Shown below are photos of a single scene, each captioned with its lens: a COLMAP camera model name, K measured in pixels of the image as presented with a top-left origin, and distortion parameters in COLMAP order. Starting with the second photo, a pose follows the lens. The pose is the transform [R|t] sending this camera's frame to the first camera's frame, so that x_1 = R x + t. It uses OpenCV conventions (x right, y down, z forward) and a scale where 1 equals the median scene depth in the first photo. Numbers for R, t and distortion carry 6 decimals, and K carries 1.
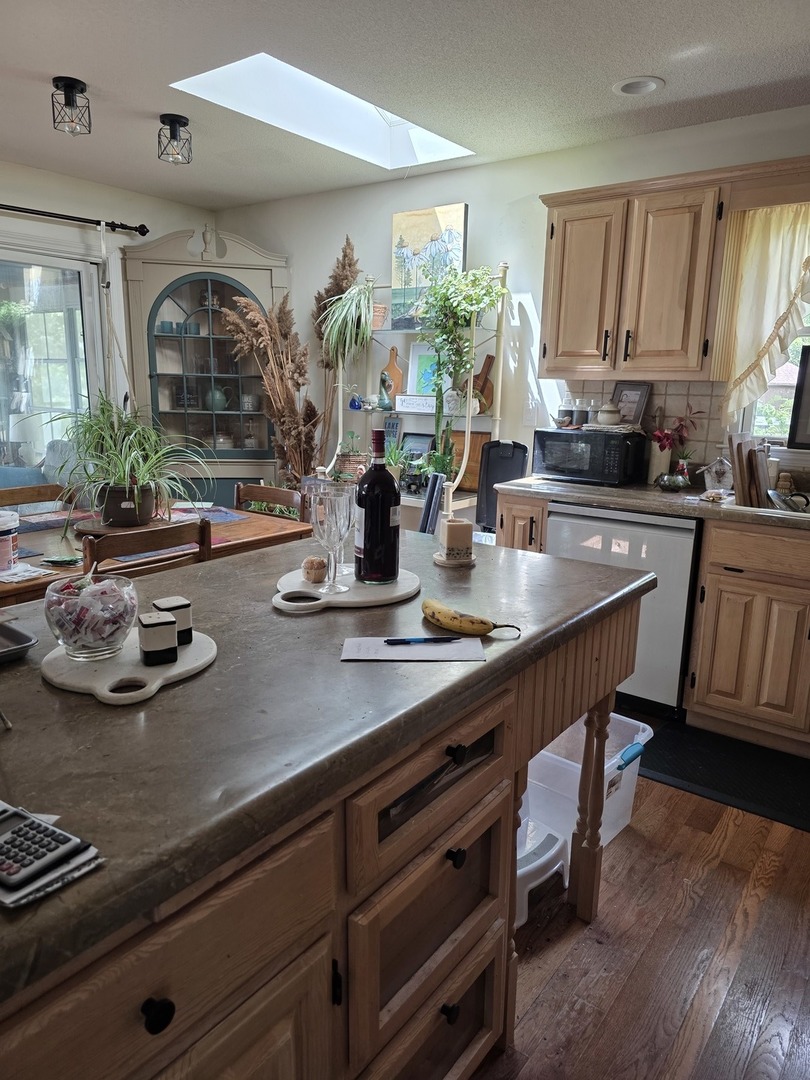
lens RADIAL K [[726.3, 0, 410.2], [0, 726.3, 543.2], [0, 0, 1]] dist [0.063346, -0.054908]
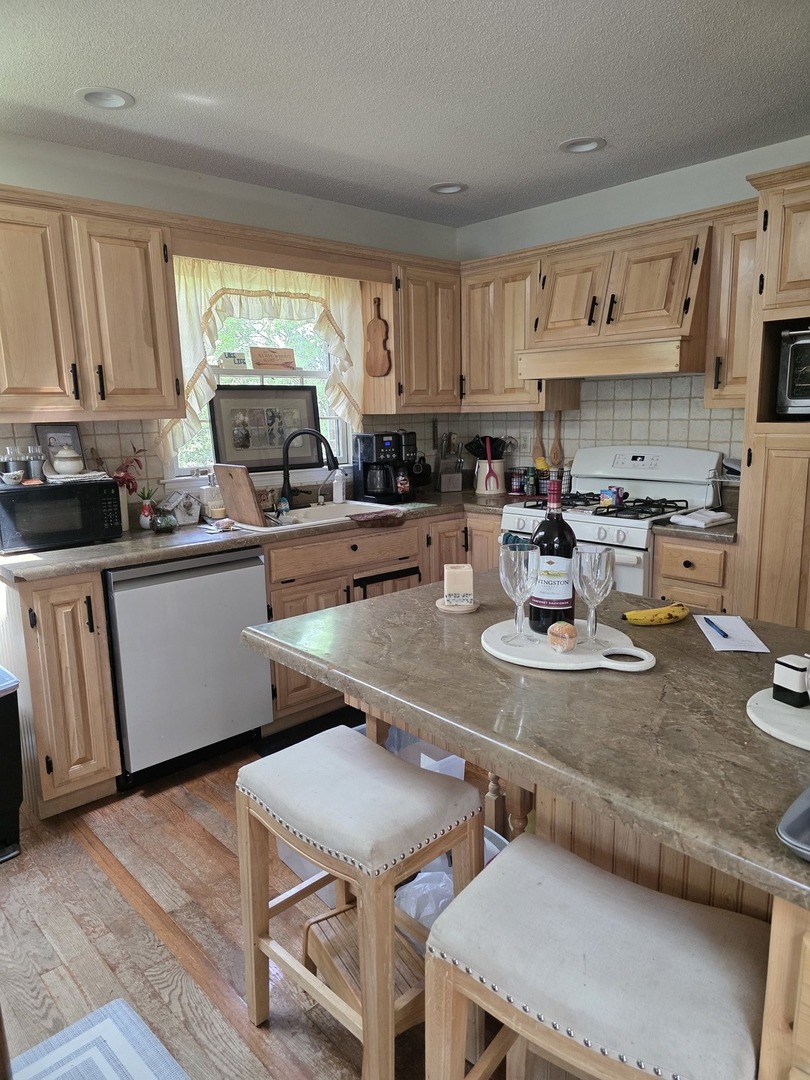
lens RADIAL K [[726.3, 0, 410.2], [0, 726.3, 543.2], [0, 0, 1]] dist [0.063346, -0.054908]
pose [[0.172830, -0.210528, 0.962189, -0.547890], [0.239509, 0.956550, 0.166273, -0.148283], [-0.955387, 0.201716, 0.215744, 0.512477]]
